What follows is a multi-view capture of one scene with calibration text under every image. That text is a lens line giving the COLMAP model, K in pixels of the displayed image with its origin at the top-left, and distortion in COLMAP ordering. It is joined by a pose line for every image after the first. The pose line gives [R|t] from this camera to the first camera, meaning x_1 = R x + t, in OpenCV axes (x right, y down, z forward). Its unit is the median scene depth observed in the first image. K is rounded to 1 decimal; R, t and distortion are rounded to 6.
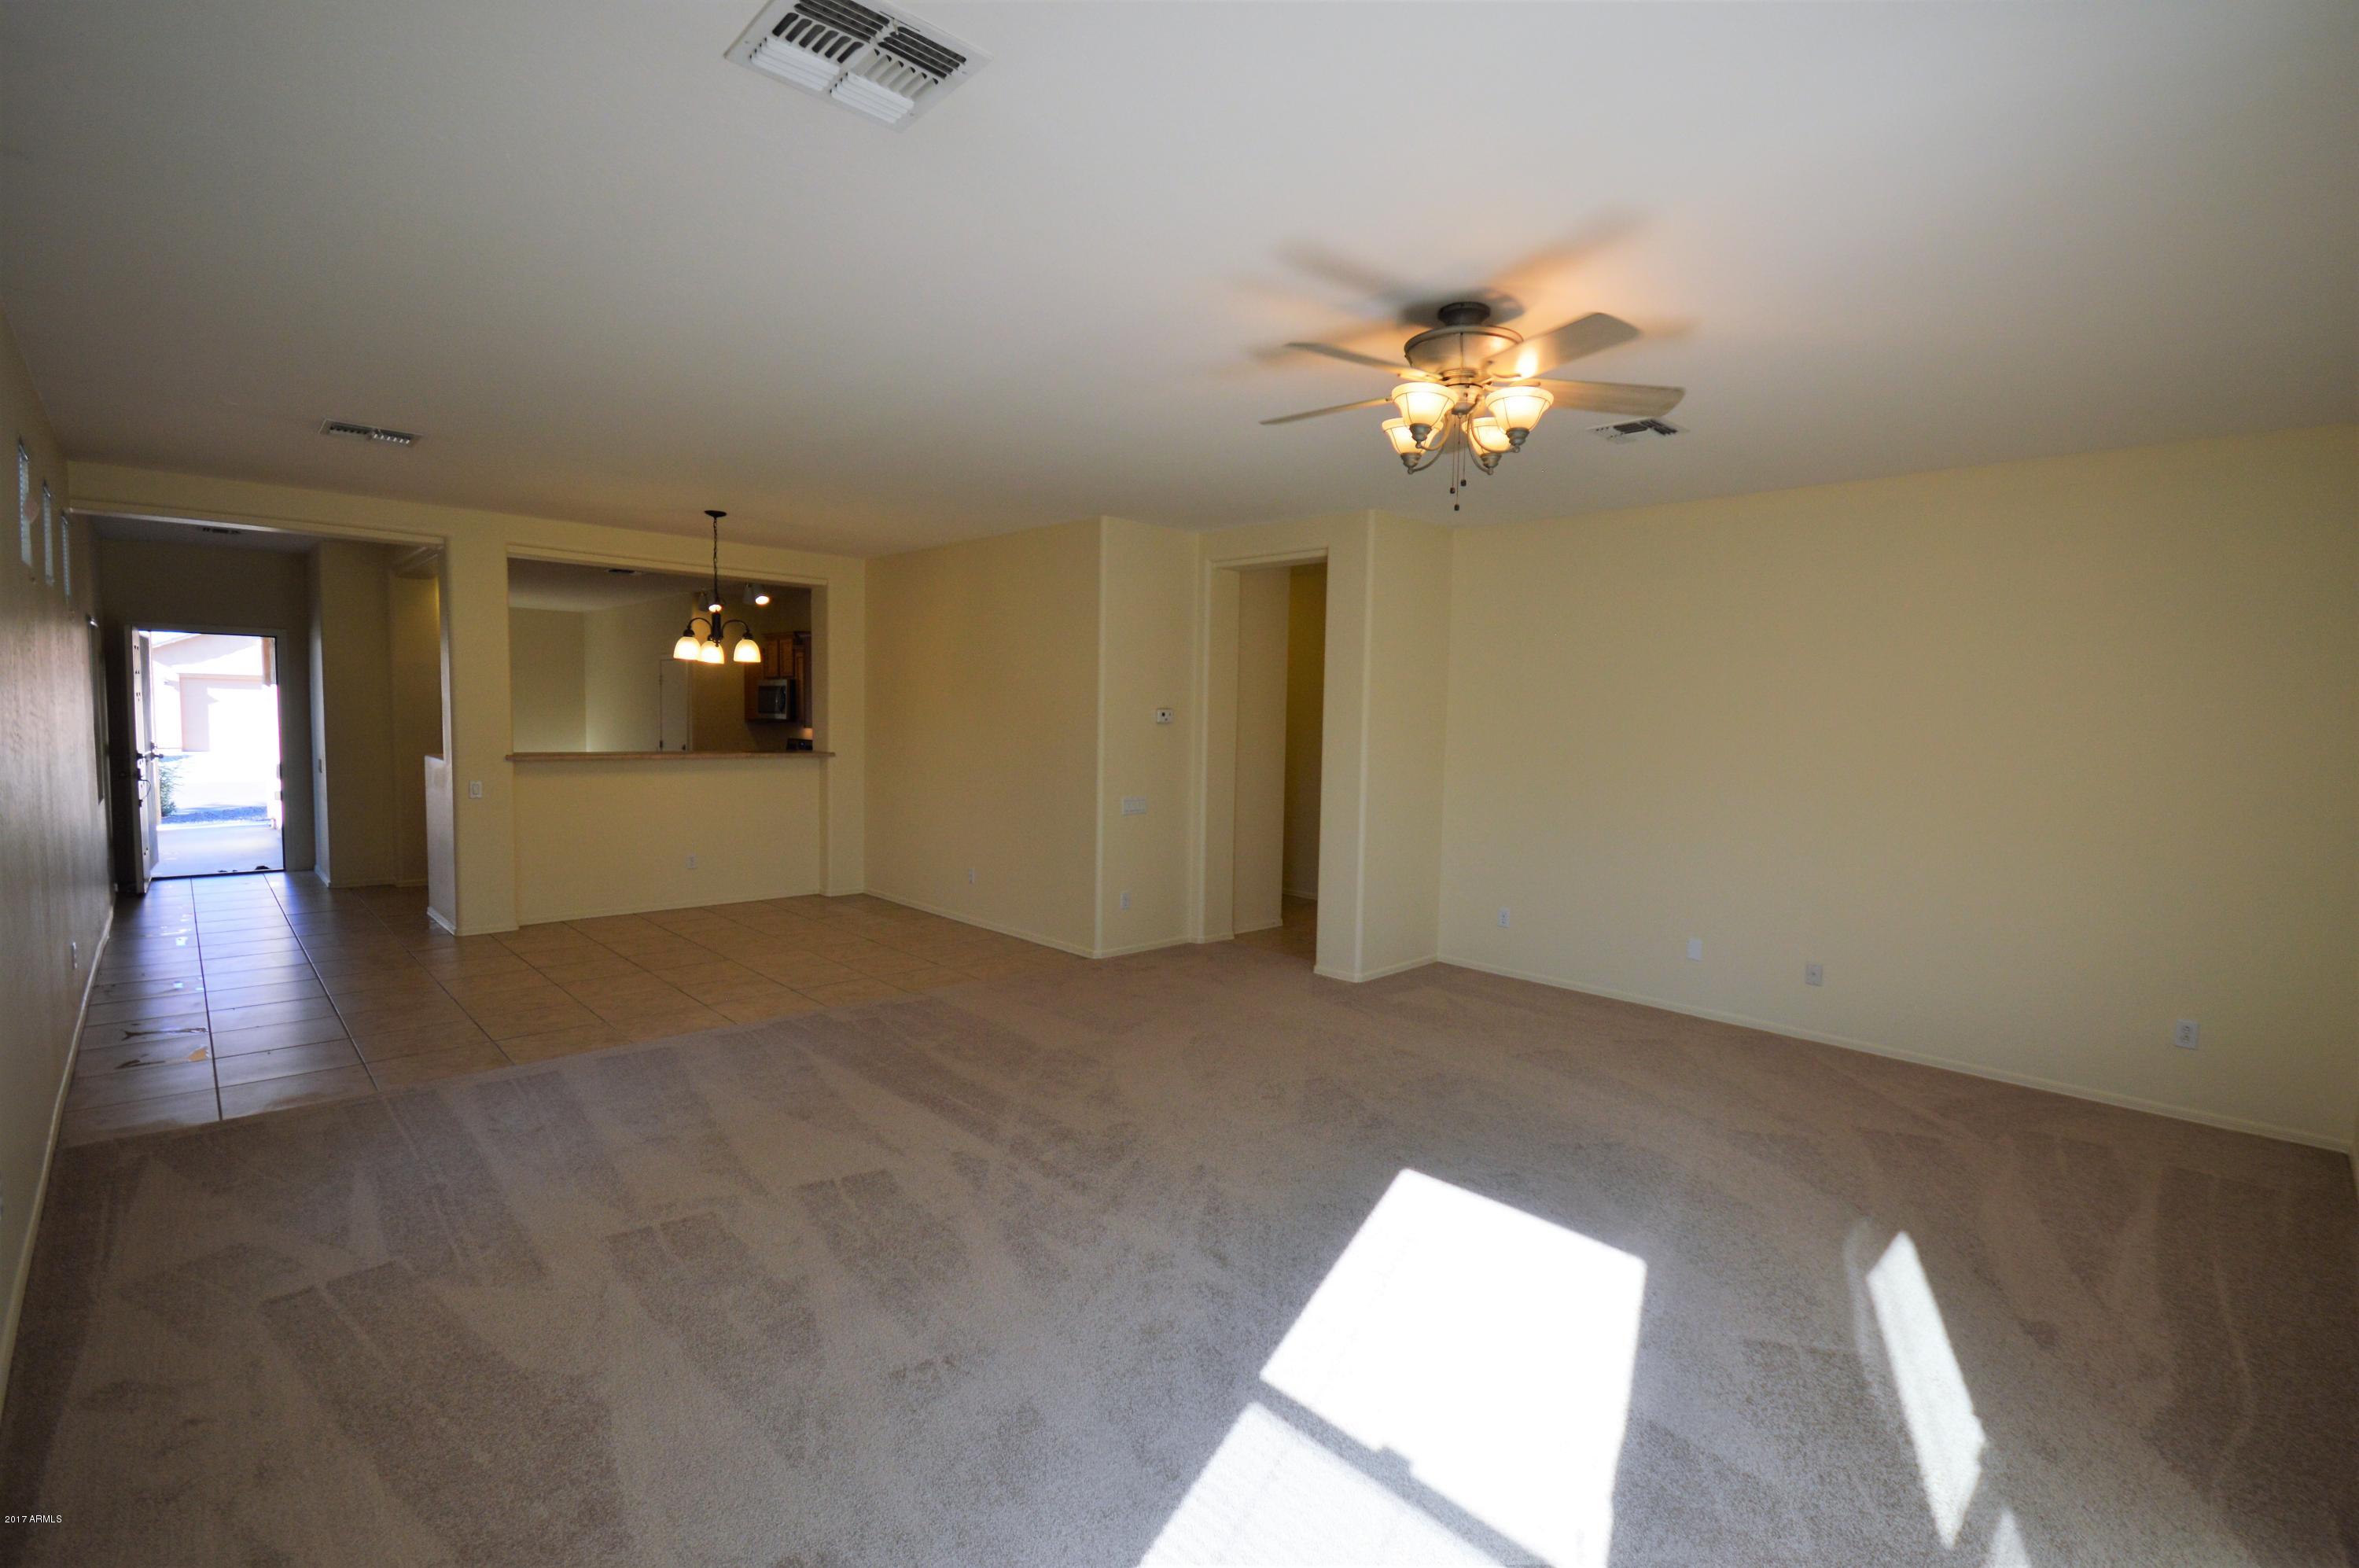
lens RADIAL K [[1054.0, 0, 1173.9], [0, 1054.0, 779.6], [0, 0, 1]] dist [0.000425, -0.001767]
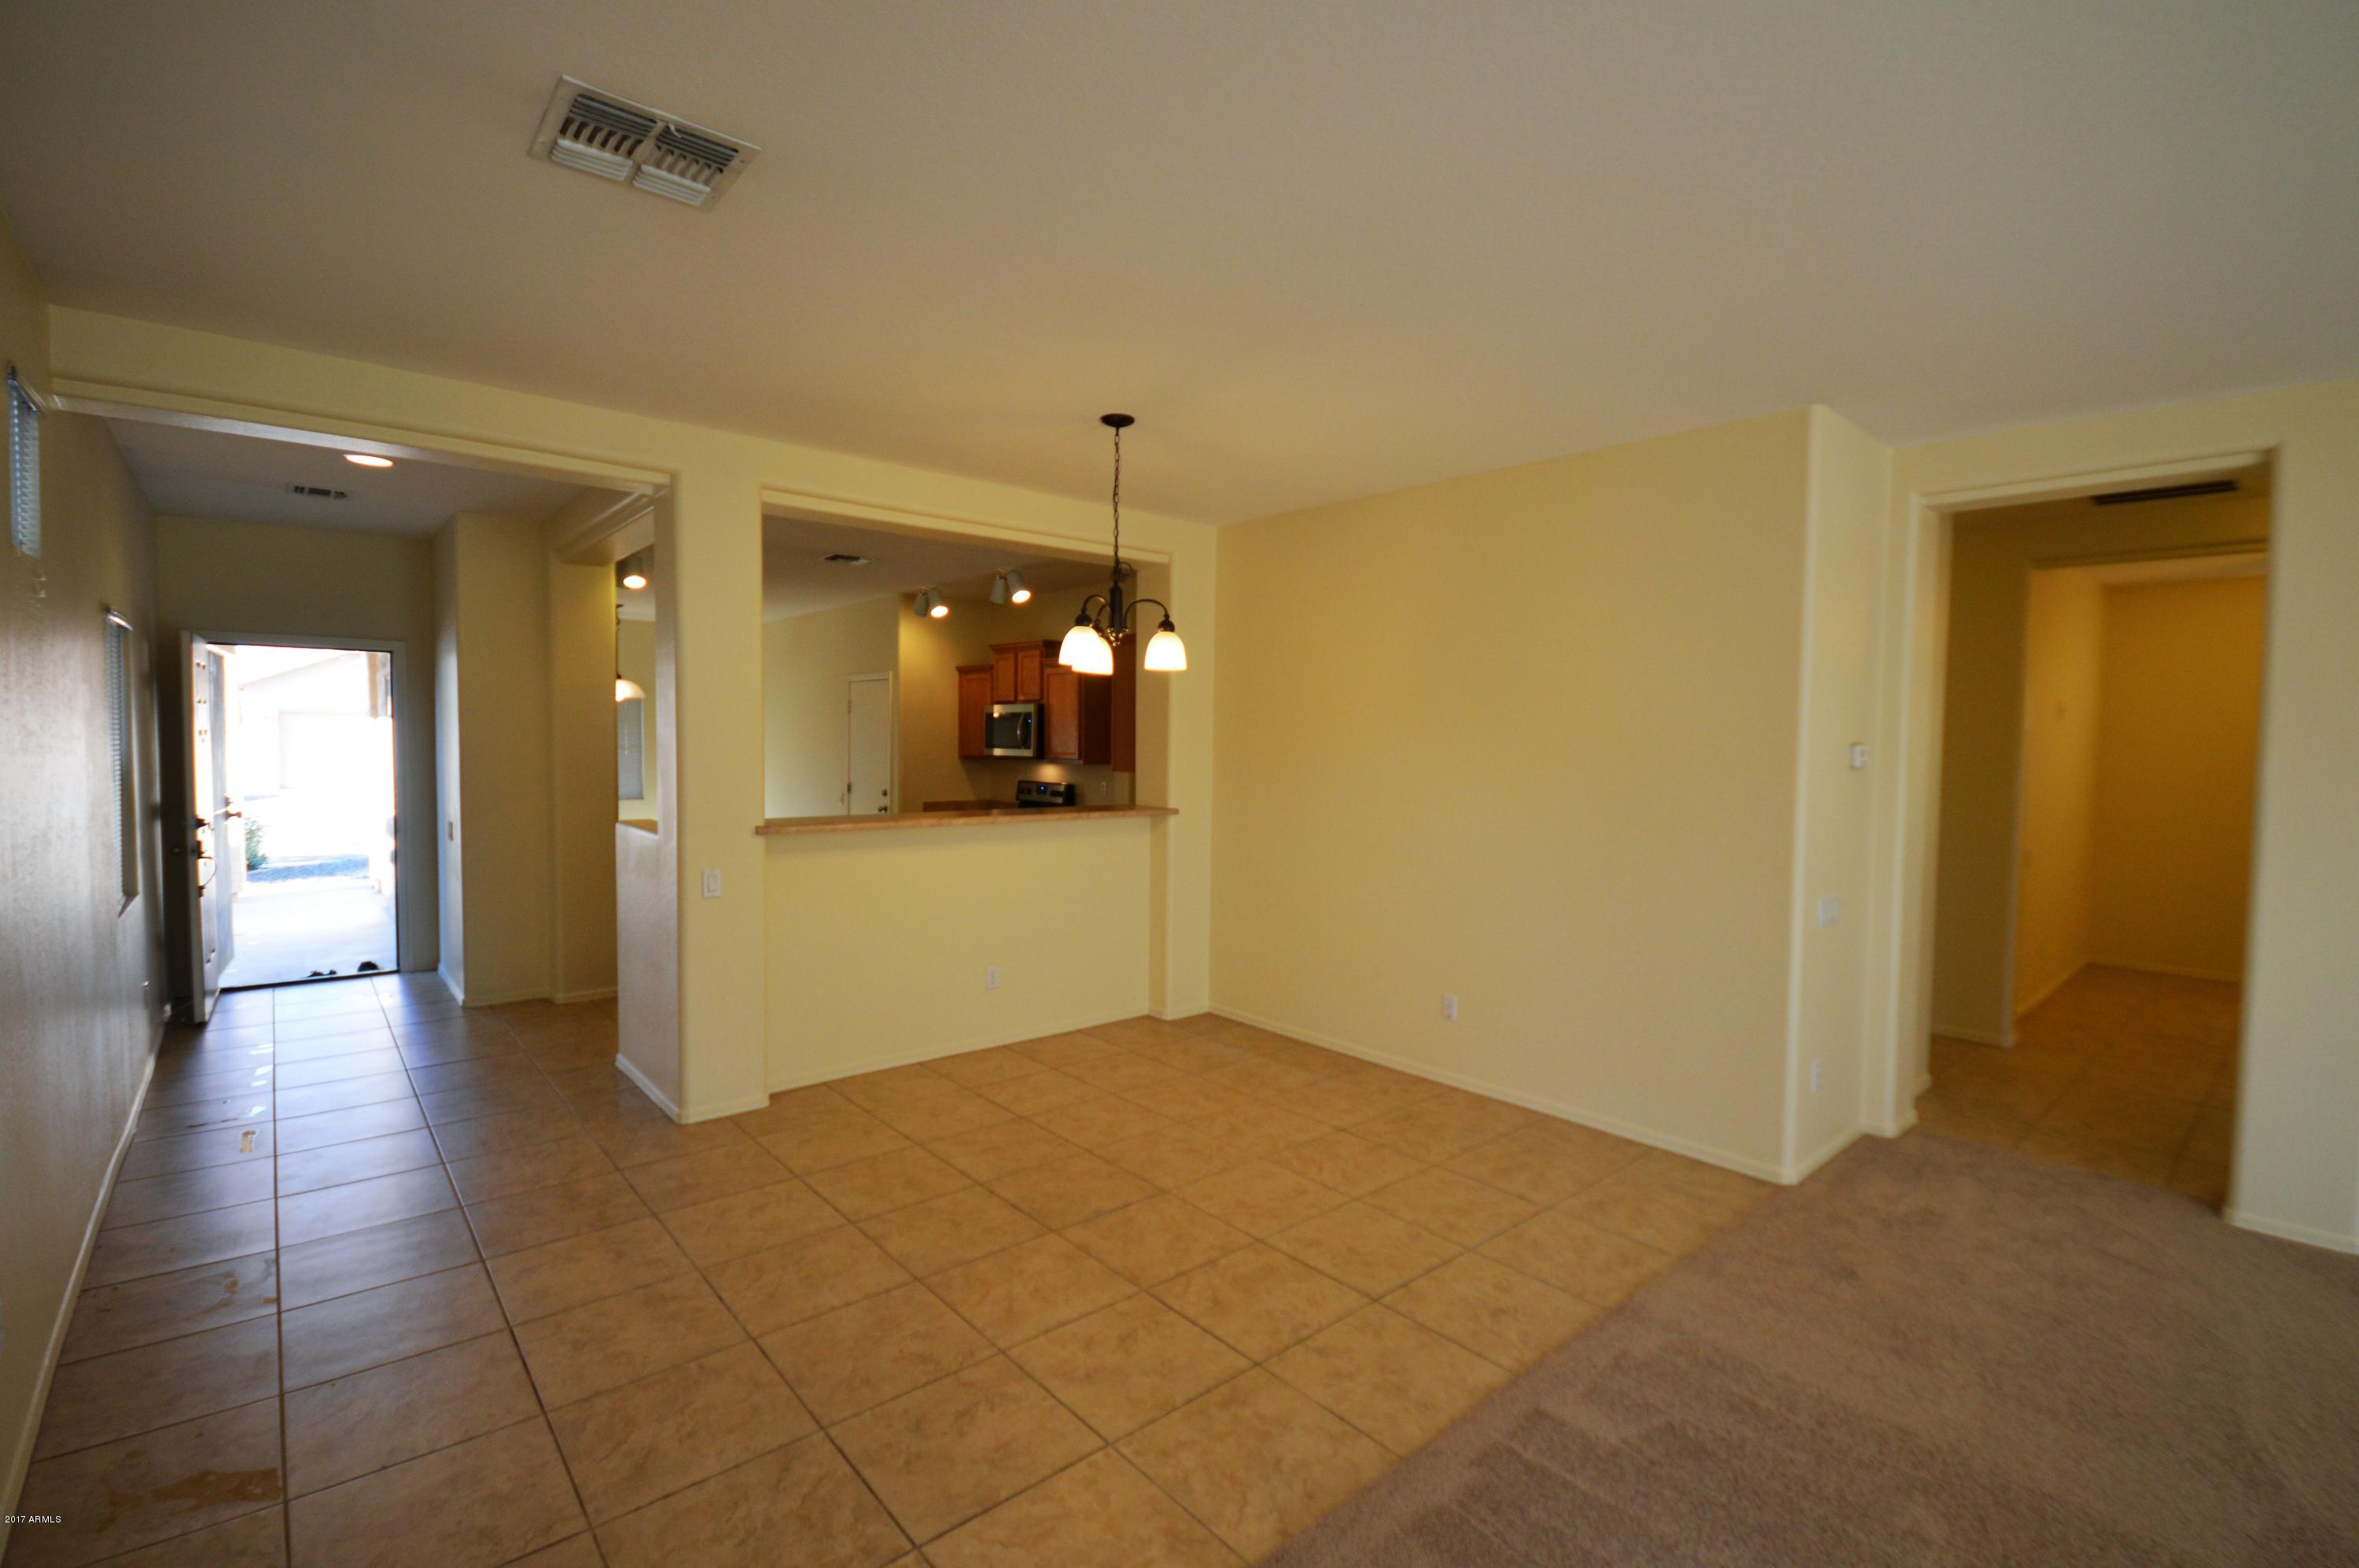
lens RADIAL K [[1054.0, 0, 1184.8], [0, 1054.0, 782.1], [0, 0, 1]] dist [0.000425, -0.001767]
pose [[0.998829, -0.005821, -0.048027, -0.286720], [0.004790, 0.999756, -0.021562, -0.028040], [0.048141, 0.021307, 0.998613, 0.319565]]
